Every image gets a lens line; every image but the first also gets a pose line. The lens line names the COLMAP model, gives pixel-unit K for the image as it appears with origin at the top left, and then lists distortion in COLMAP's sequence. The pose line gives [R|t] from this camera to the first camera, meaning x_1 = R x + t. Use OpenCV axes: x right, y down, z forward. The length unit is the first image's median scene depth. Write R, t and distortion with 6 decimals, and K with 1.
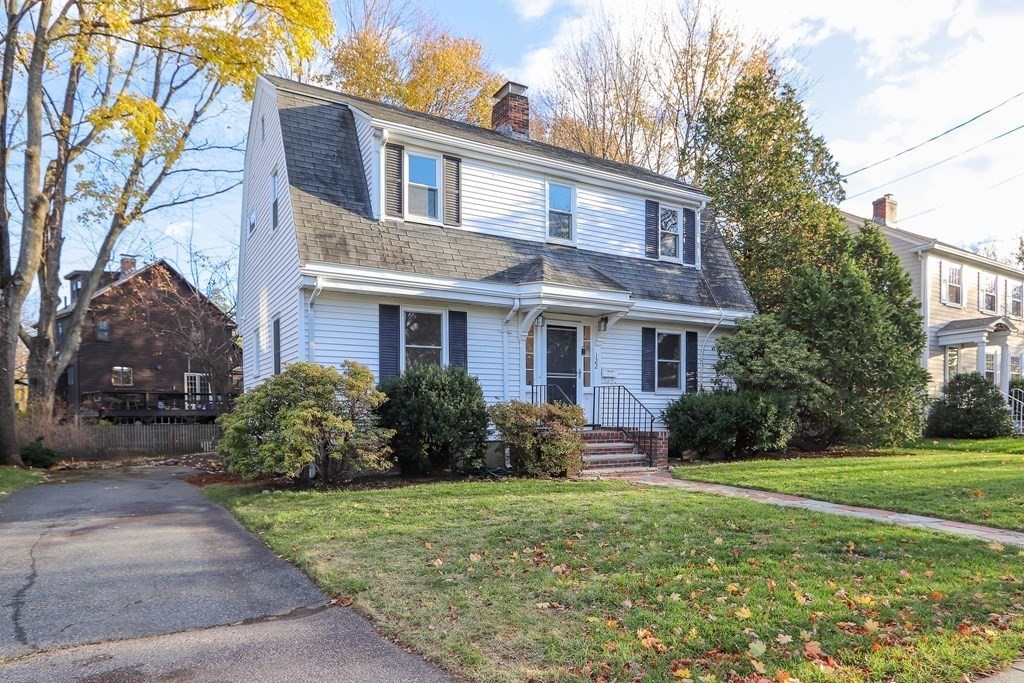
lens RADIAL K [[622.6, 0, 506.5], [0, 622.6, 429.5], [0, 0, 1]] dist [0.001375, -0.001196]
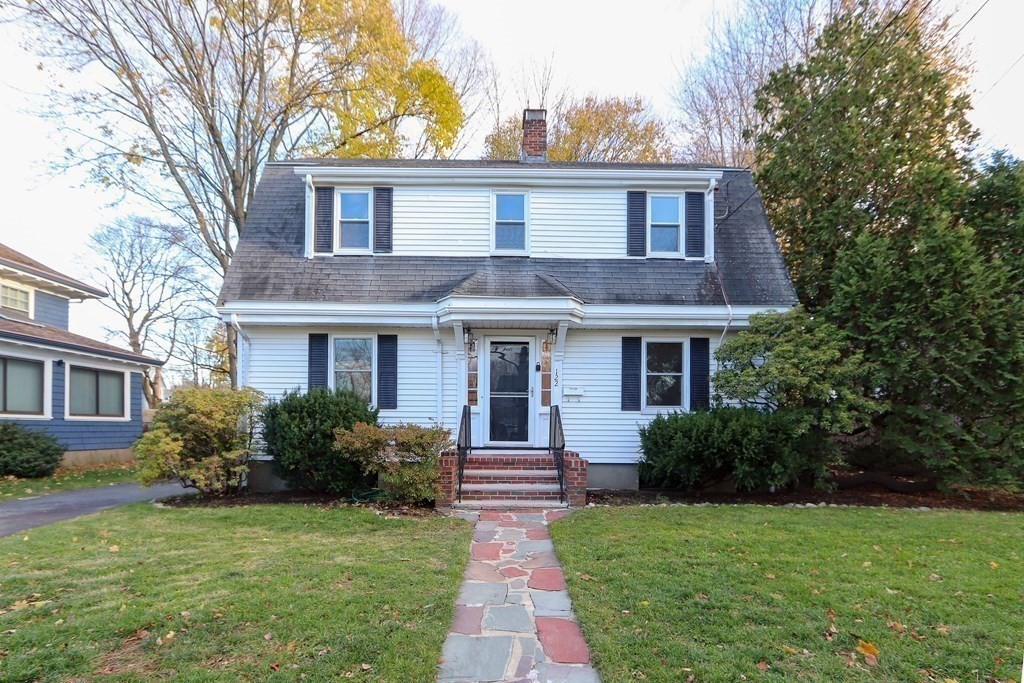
lens RADIAL K [[500.3, 0, 516.3], [0, 500.3, 419.4], [0, 0, 1]] dist [-0.006292, -0.000769]
pose [[0.876833, 0.000146, -0.480796, 0.447139], [-0.020740, 0.999081, -0.037520, -0.021491], [0.480348, 0.042870, 0.876029, 0.344916]]
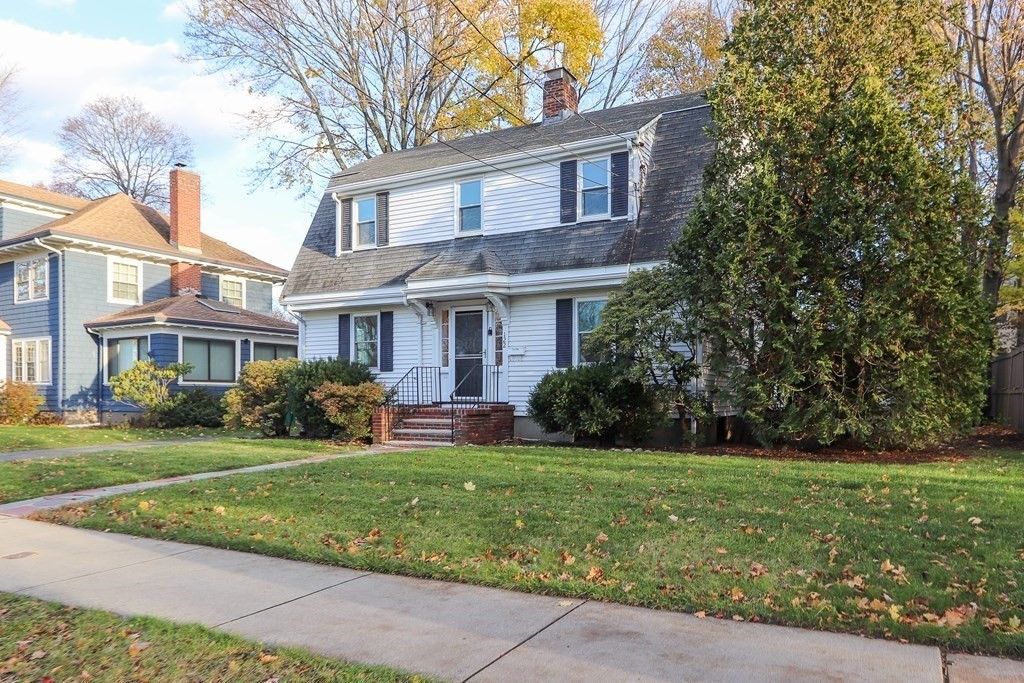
lens RADIAL K [[716.3, 0, 531.7], [0, 716.3, 389.2], [0, 0, 1]] dist [0.009206, 0.000254]
pose [[0.535351, -0.006519, -0.844605, 1.165217], [-0.021594, 0.999538, -0.021402, -0.006534], [0.844354, 0.029696, 0.534962, 0.422421]]
